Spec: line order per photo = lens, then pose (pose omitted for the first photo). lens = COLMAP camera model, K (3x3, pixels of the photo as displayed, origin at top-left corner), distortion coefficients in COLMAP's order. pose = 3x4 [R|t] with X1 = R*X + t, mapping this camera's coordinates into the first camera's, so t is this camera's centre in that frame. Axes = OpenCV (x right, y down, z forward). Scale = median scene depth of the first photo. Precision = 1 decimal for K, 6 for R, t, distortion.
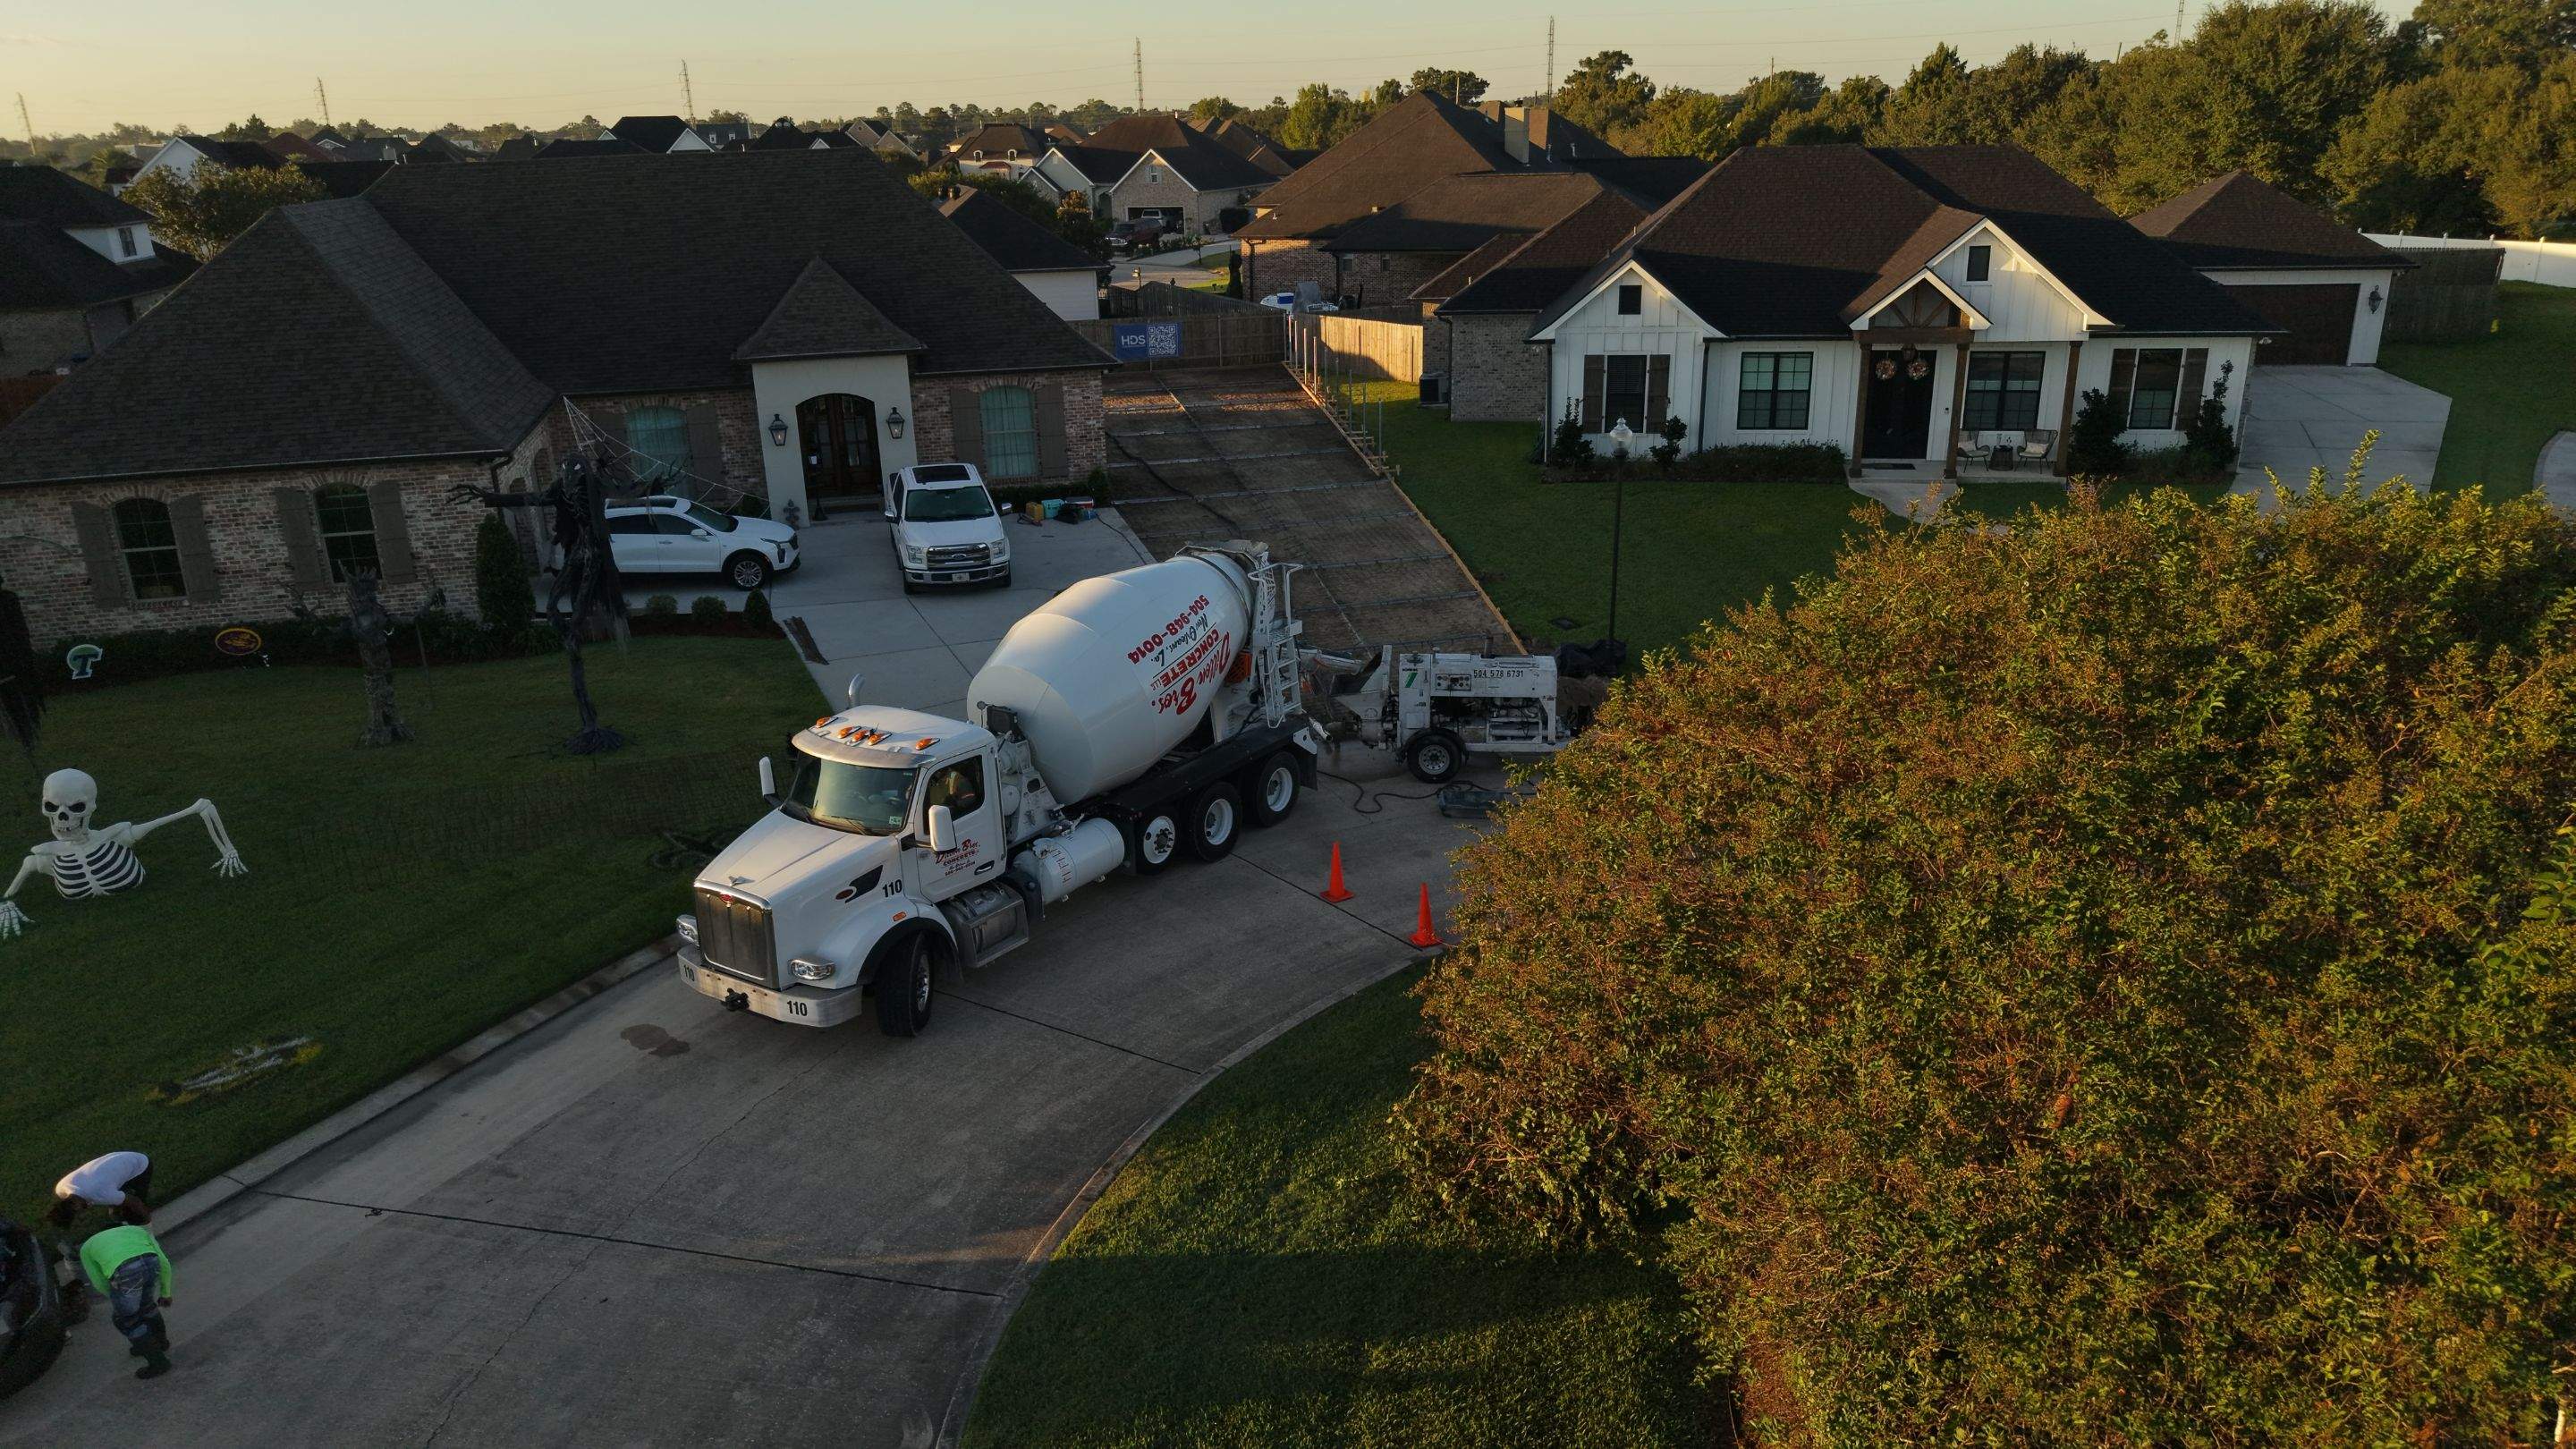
lens RADIAL K [[1728.0, 0, 1288.0], [0, 1728.0, 724.5], [0, 0, 1]] dist [0.055793, -0.071887]
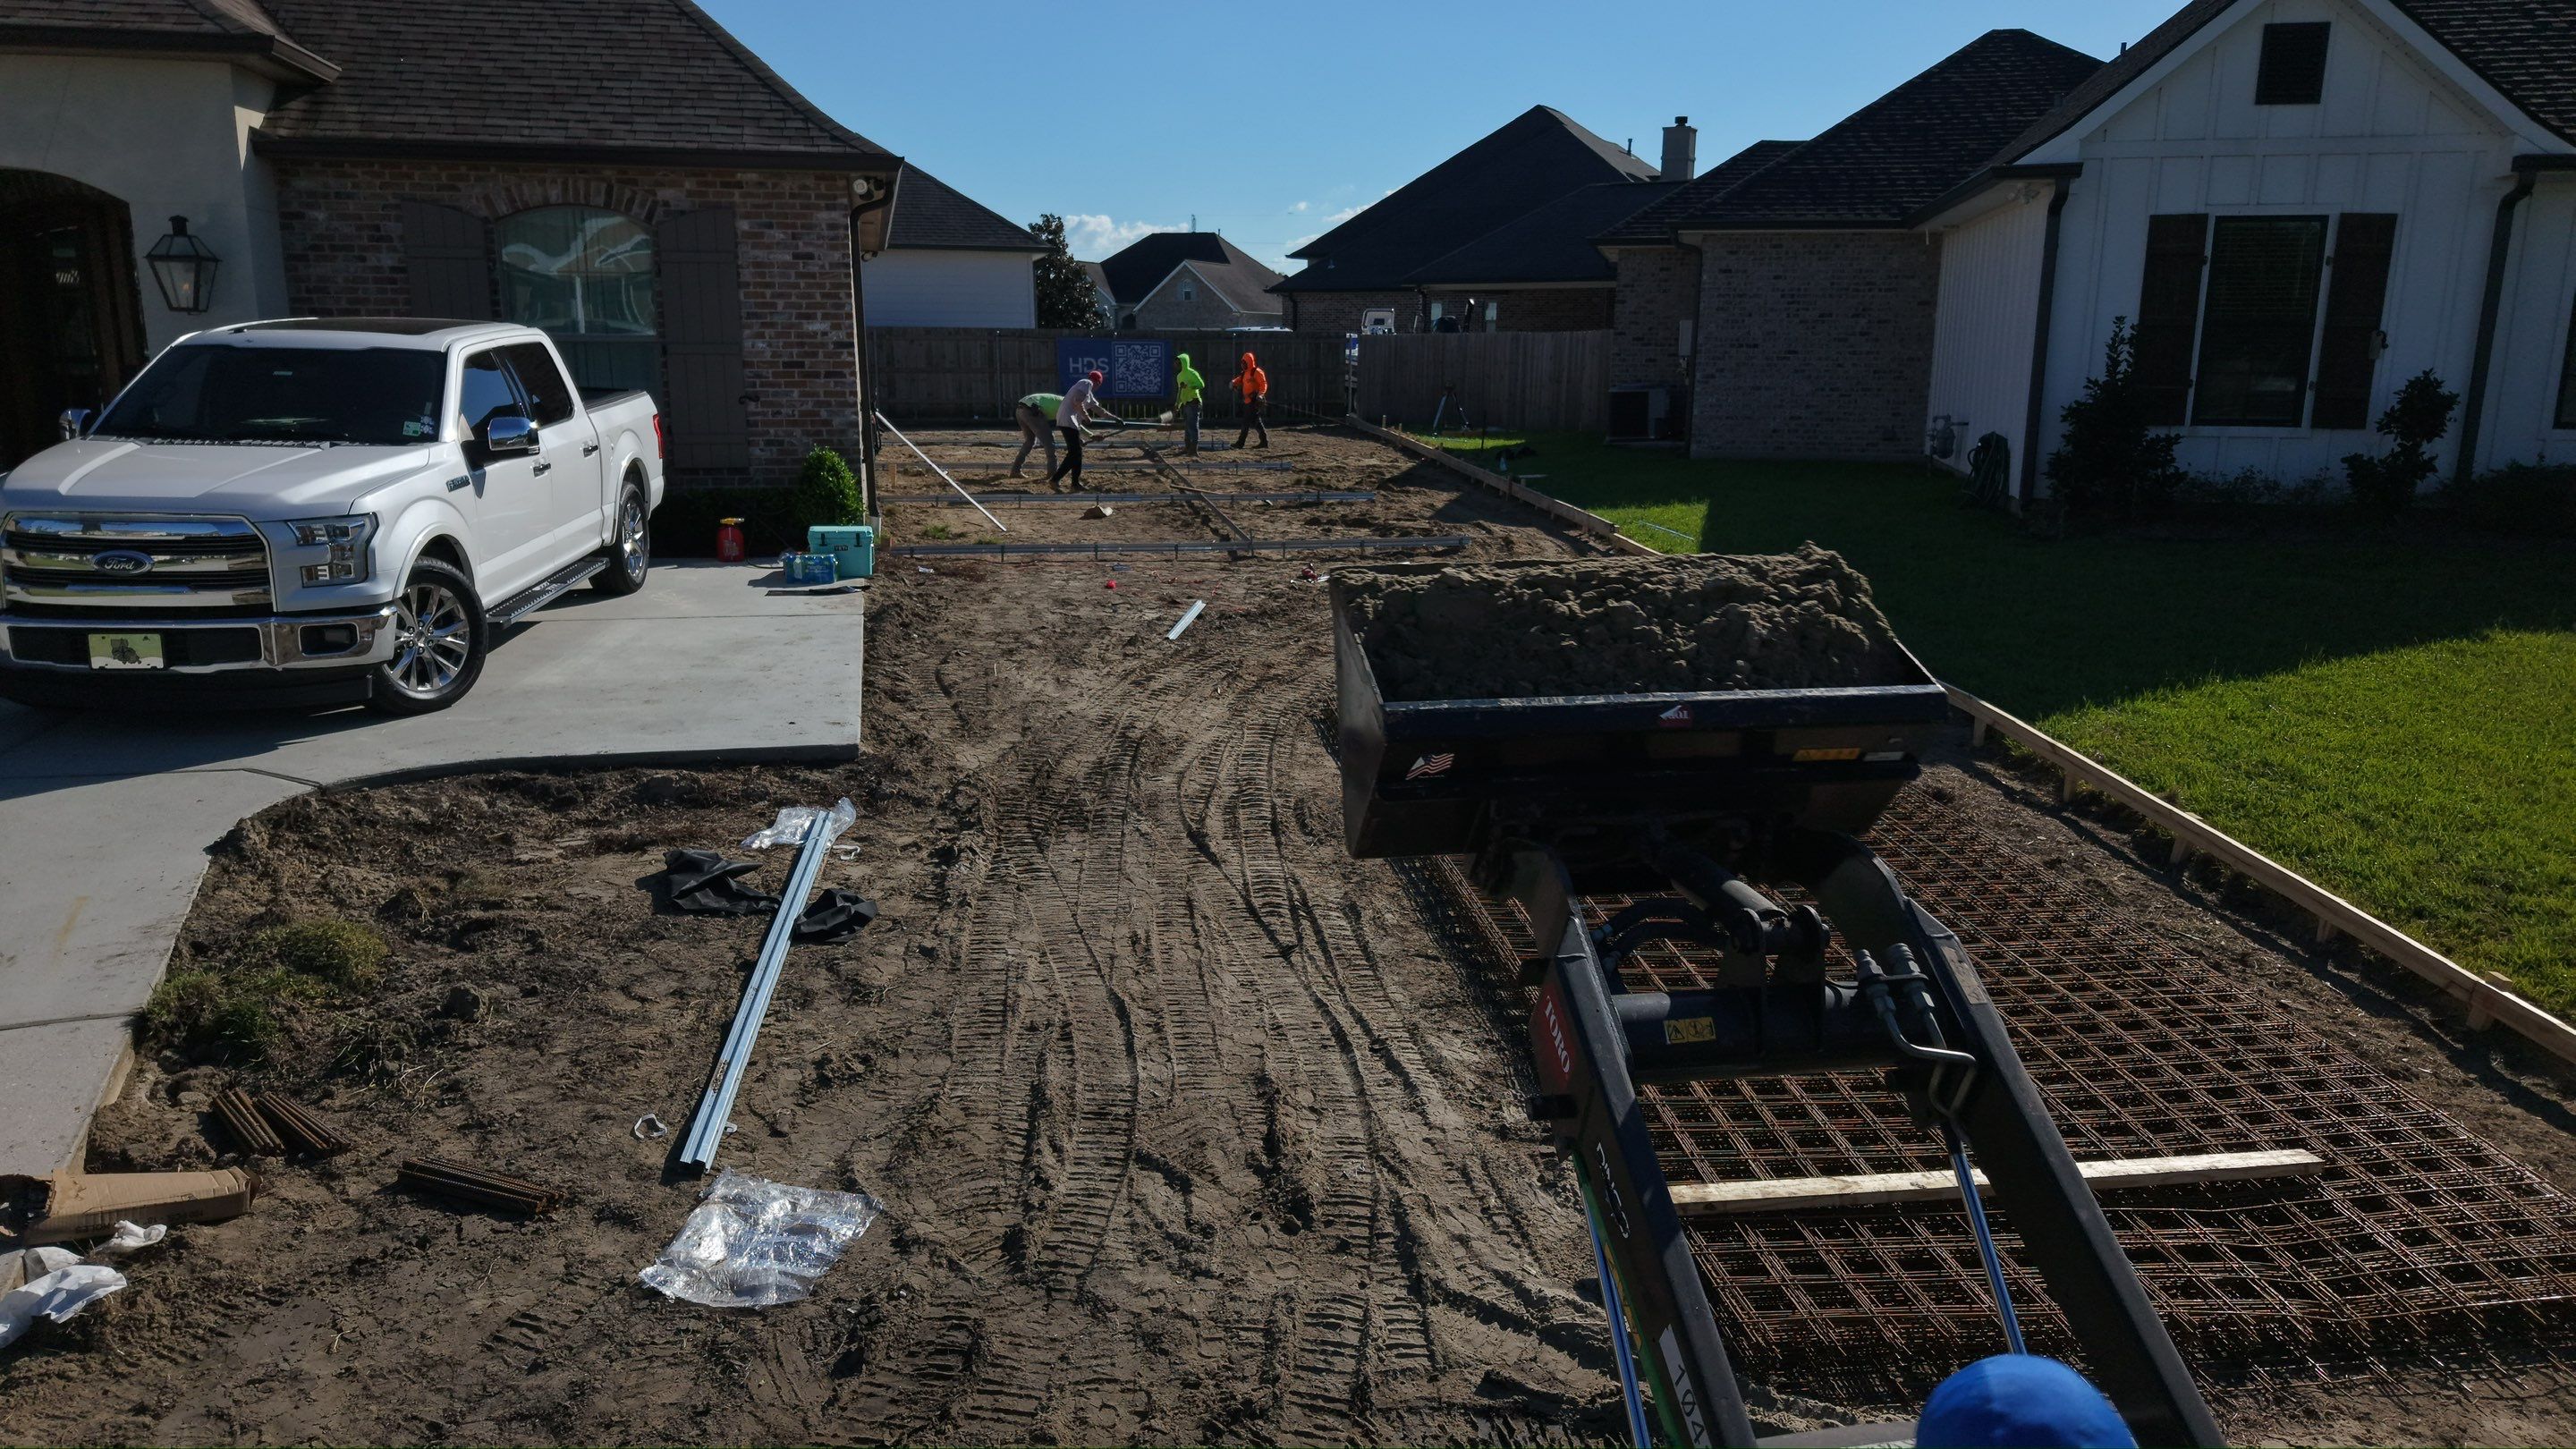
lens RADIAL K [[1721.1, 0, 1288.0], [0, 1721.1, 724.5], [0, 0, 1]] dist [0.004799, -0.000103]
pose [[0.998876, 0.039250, -0.026578, -0.001735], [-0.042077, 0.992373, -0.115866, -0.065074], [0.021828, 0.116854, 0.992909, 0.795365]]
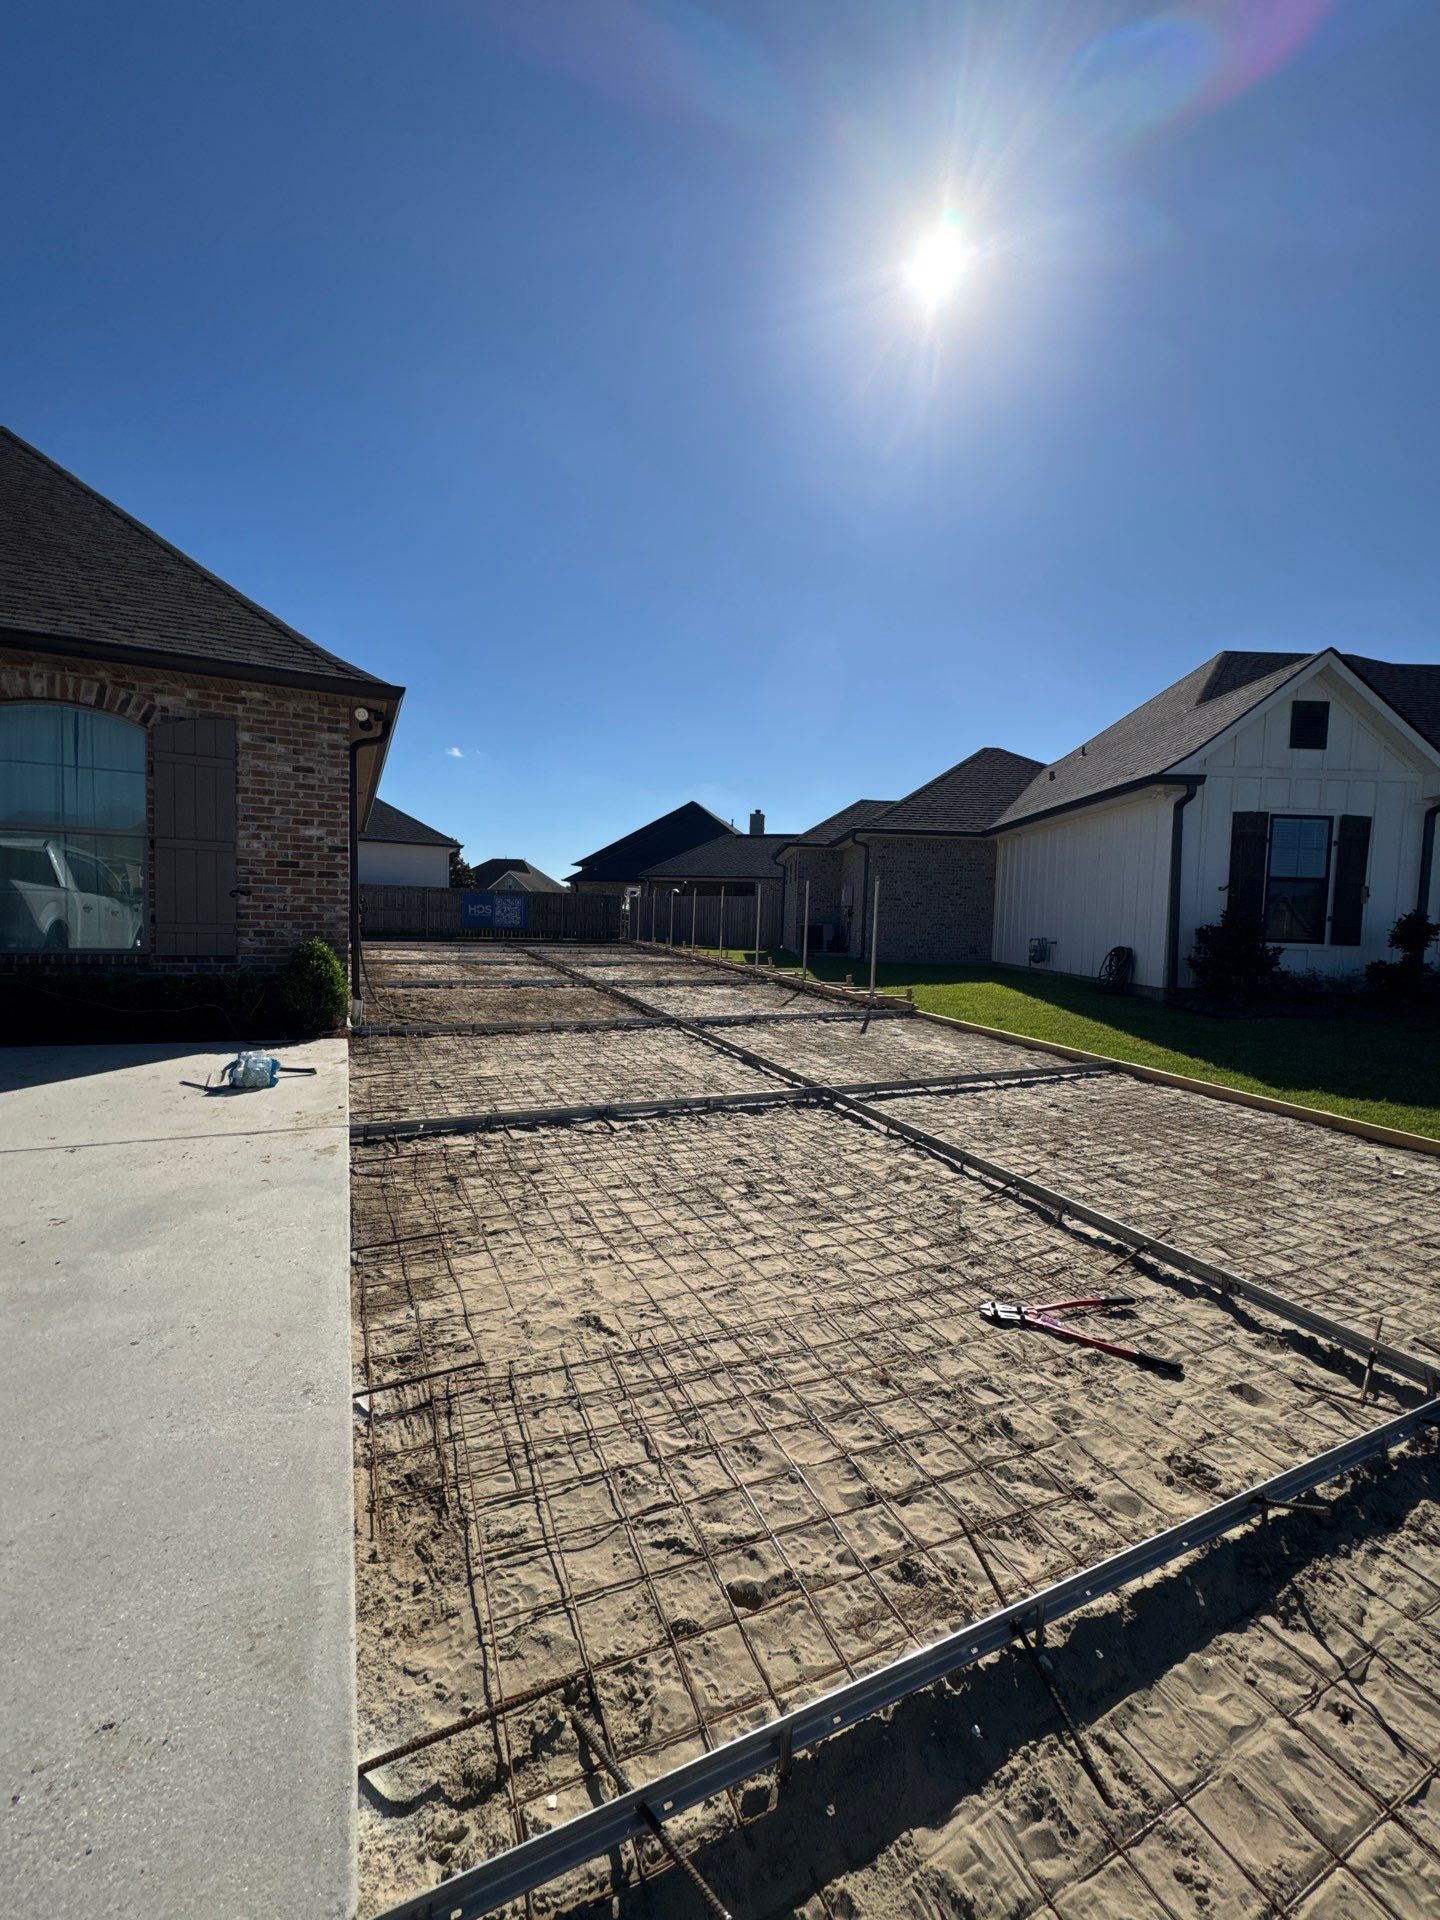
lens RADIAL K [[753.2, 0, 720.0], [0, 753.2, 960.0], [0, 0, 1]] dist [0.001755, 0.000173]
pose [[0.979546, 0.046267, 0.195828, -0.064680], [0.009943, 0.960888, -0.276760, -0.116243], [-0.200974, 0.273046, 0.940774, 1.003262]]
